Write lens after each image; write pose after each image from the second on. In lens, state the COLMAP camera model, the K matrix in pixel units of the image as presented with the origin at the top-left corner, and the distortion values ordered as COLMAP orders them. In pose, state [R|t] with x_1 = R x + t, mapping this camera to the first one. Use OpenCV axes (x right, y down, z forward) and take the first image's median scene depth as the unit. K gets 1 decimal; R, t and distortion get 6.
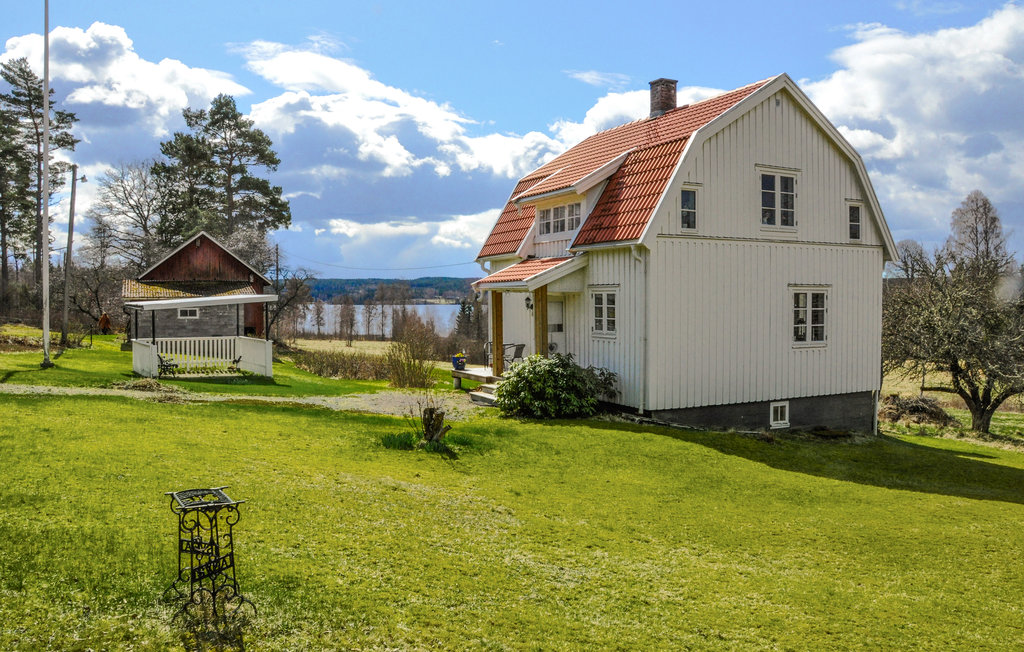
lens RADIAL K [[831.1, 0, 522.6], [0, 831.1, 316.7], [0, 0, 1]] dist [-0.139596, 0.088375]
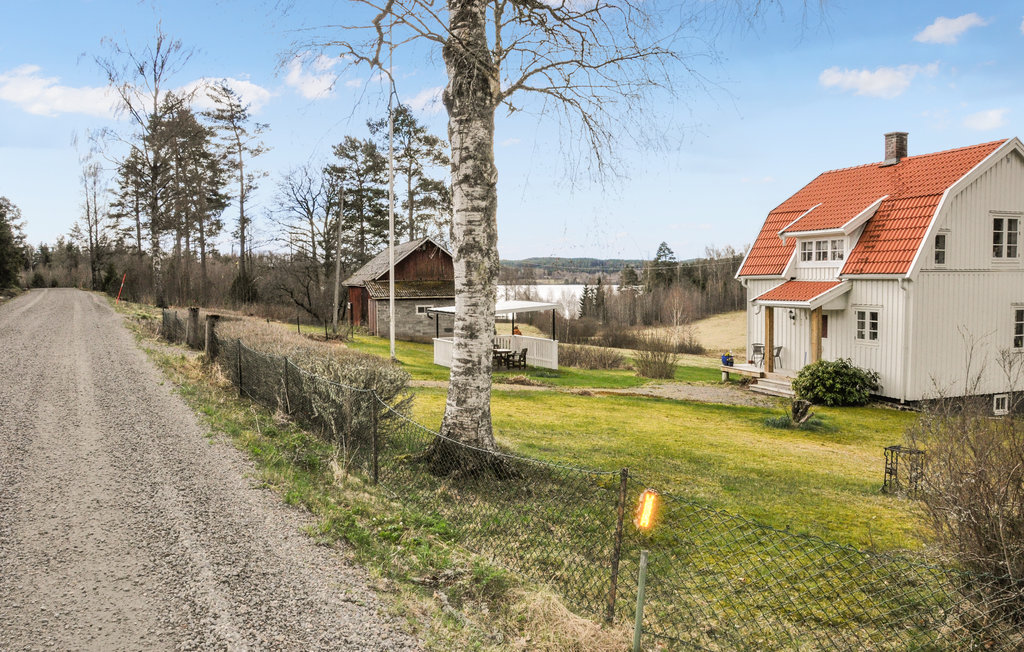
lens RADIAL K [[831.1, 0, 505.0], [0, 831.1, 333.9], [0, 0, 1]] dist [-0.139596, 0.088375]
pose [[0.989390, 0.001770, -0.145273, -0.117897], [0.004895, 0.998952, 0.045513, -0.022267], [0.145201, -0.045741, 0.988344, -0.147113]]
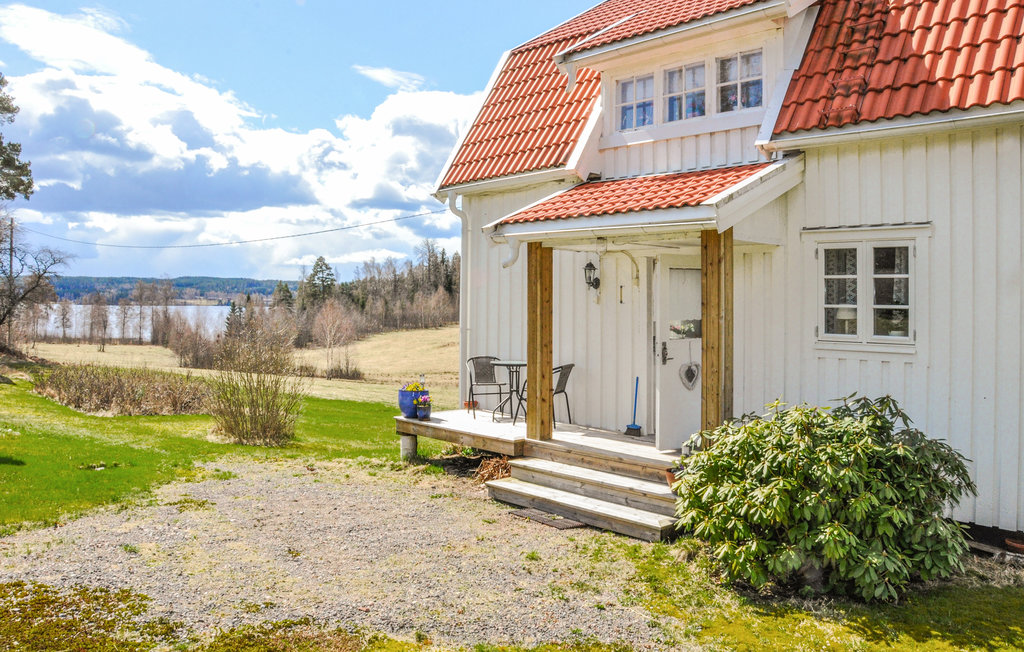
lens RADIAL K [[831.1, 0, 513.0], [0, 831.1, 299.0], [0, 0, 1]] dist [-0.139596, 0.088375]
pose [[0.964128, 0.010354, 0.265236, -0.075686], [-0.003636, 0.999660, -0.025804, 0.004254], [-0.265413, 0.023913, 0.963838, 0.273379]]
